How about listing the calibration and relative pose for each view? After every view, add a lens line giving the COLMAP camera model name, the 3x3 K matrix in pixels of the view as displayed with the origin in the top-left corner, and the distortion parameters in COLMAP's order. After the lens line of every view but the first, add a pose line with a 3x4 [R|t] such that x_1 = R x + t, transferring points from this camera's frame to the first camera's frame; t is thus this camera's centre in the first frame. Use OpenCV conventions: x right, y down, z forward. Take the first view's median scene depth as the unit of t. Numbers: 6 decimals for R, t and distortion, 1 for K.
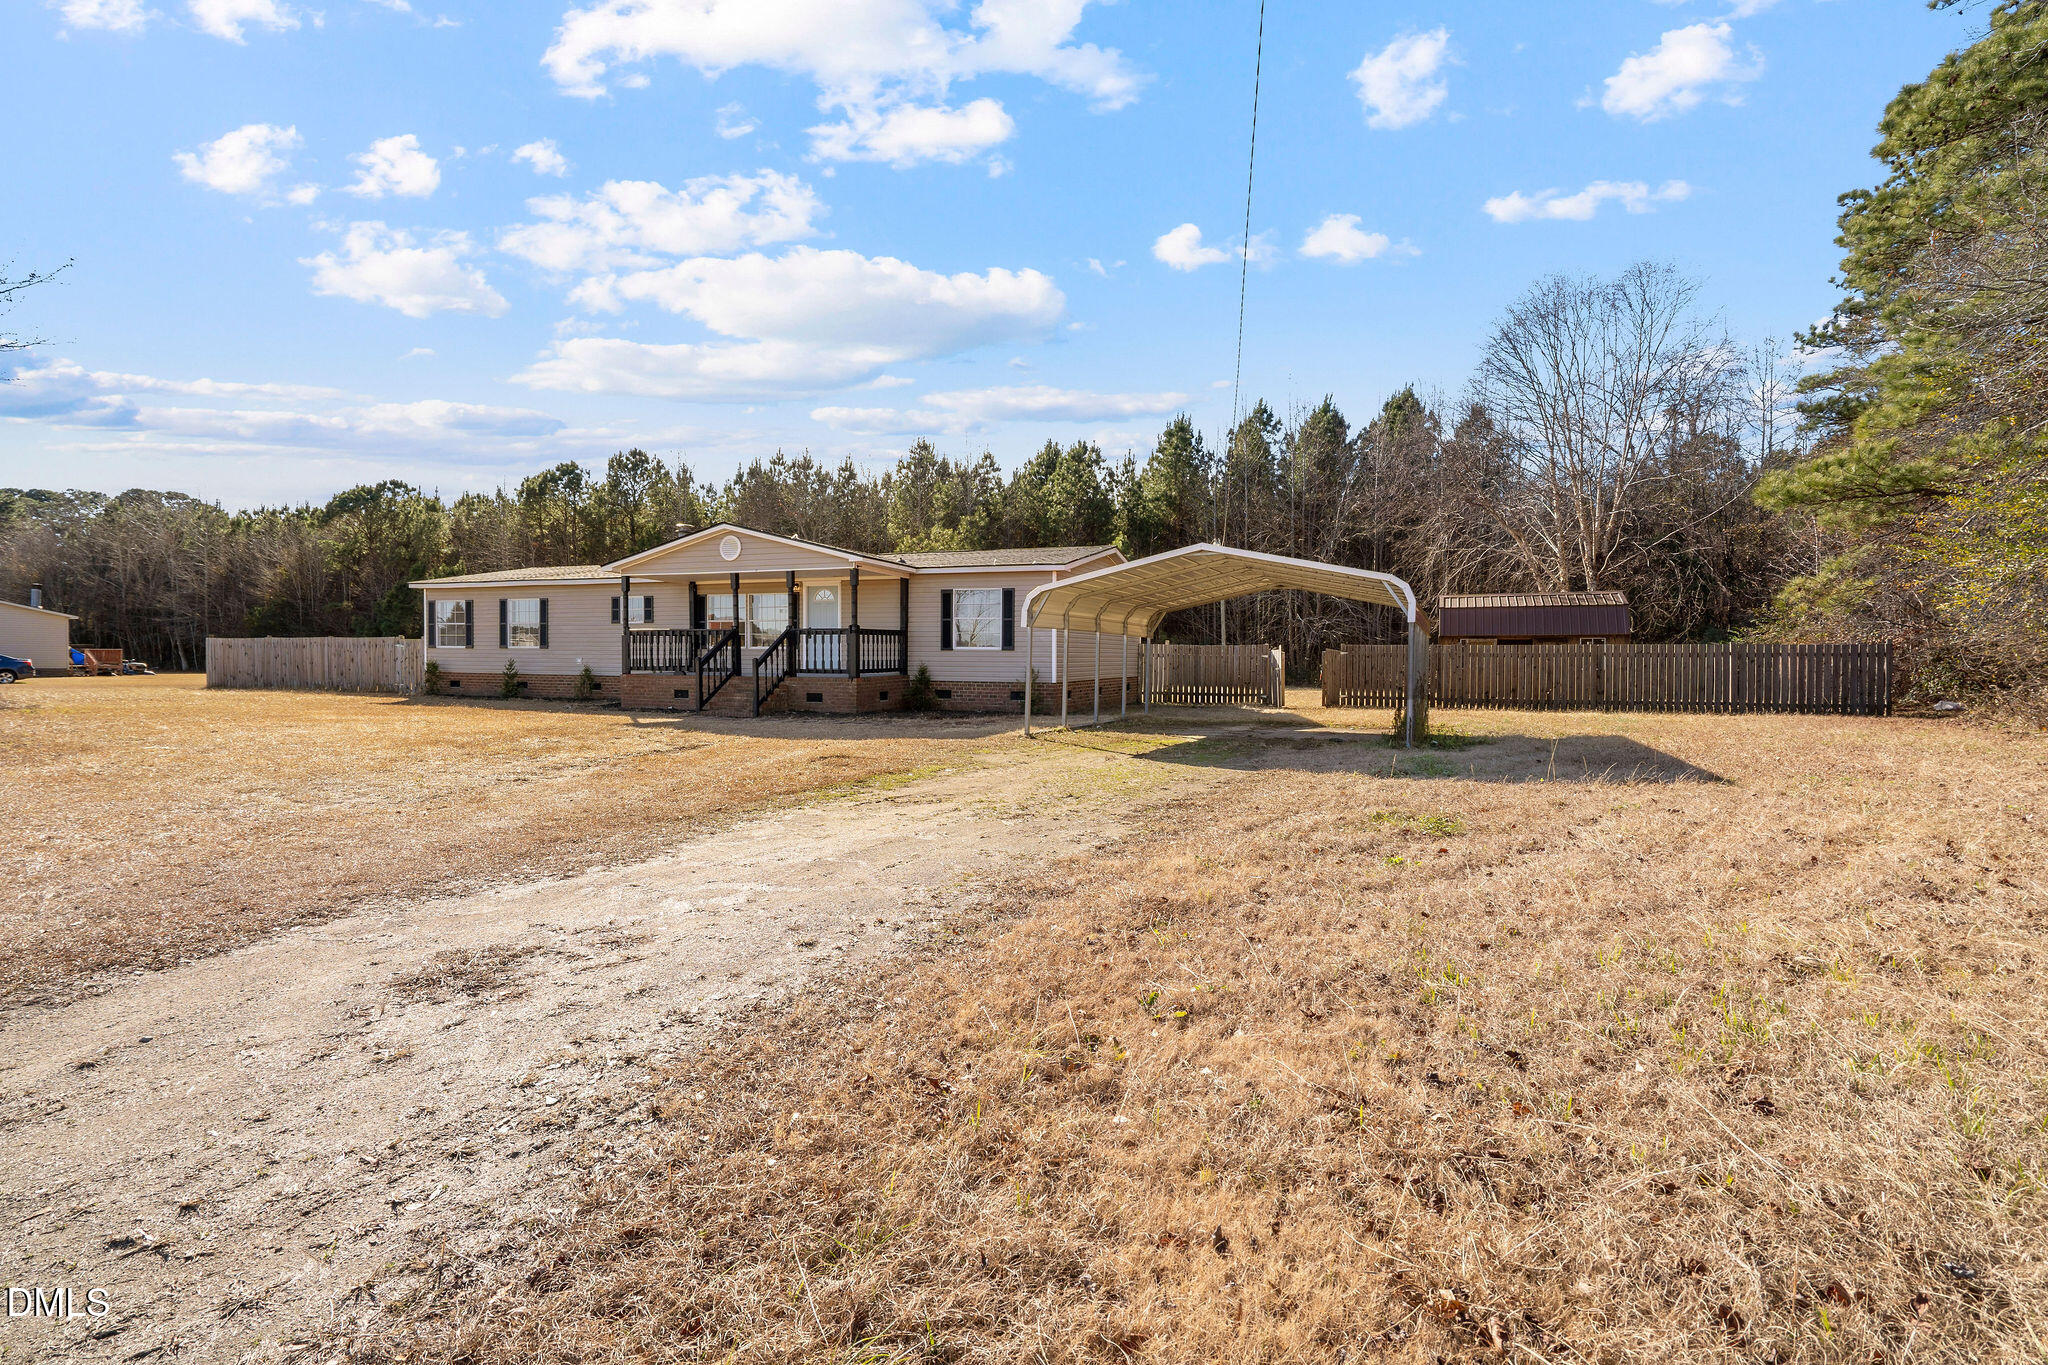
lens RADIAL K [[925.5, 0, 1024.0], [0, 925.5, 682.5], [0, 0, 1]] dist [-0.000124, 0.000263]
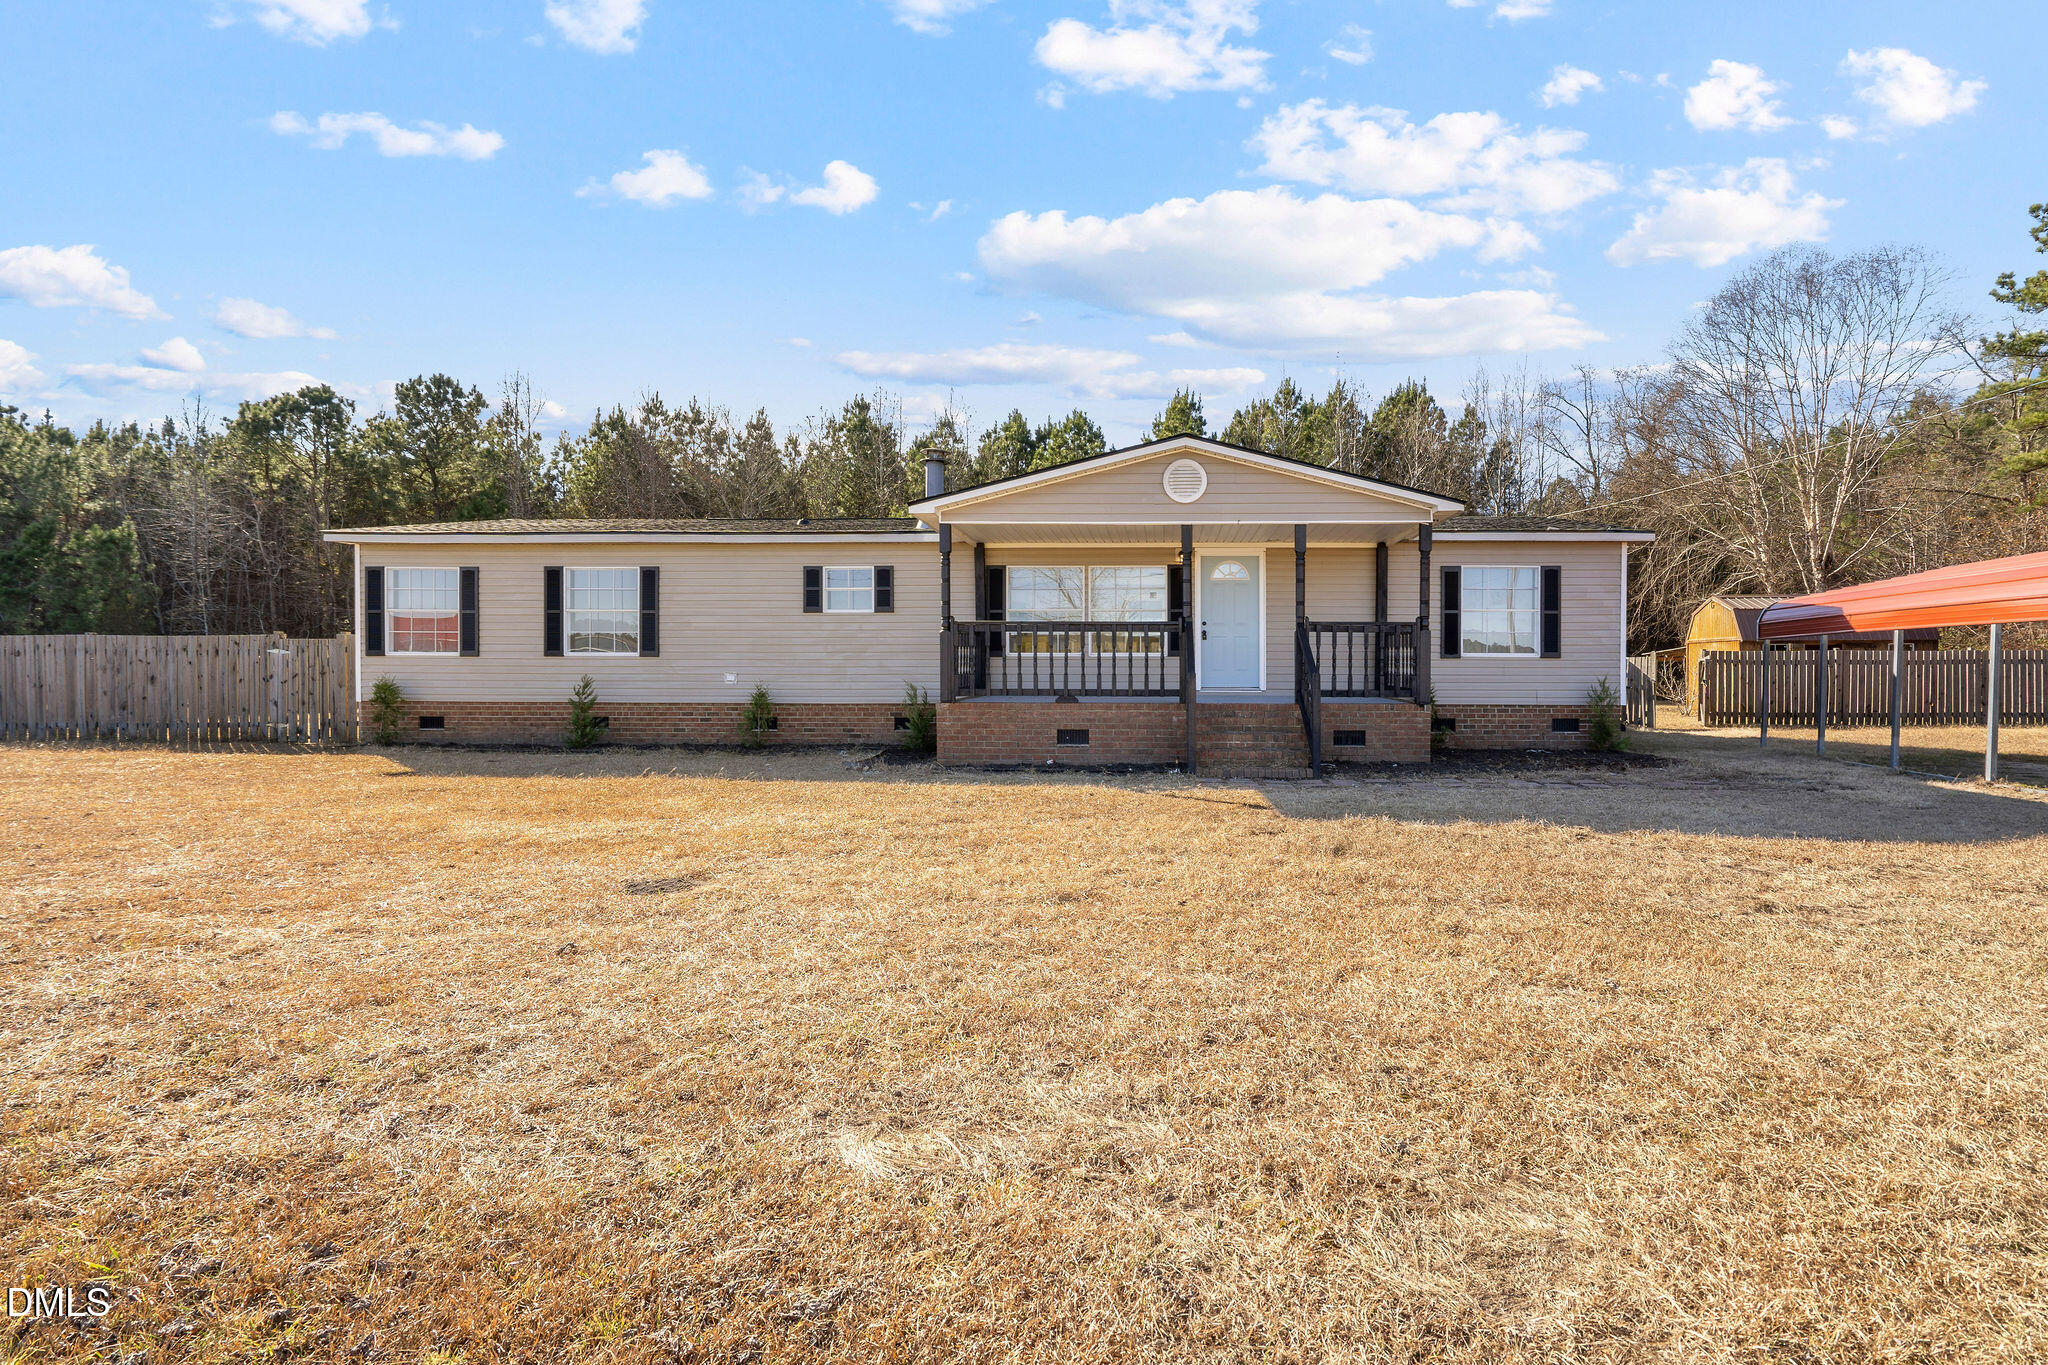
lens RADIAL K [[925.5, 0, 1024.0], [0, 925.5, 682.5], [0, 0, 1]] dist [-0.000124, 0.000263]
pose [[0.945449, -0.010491, 0.325600, -0.468360], [0.013702, 0.999877, -0.007570, -0.013306], [-0.325481, 0.011619, 0.945477, 0.386431]]
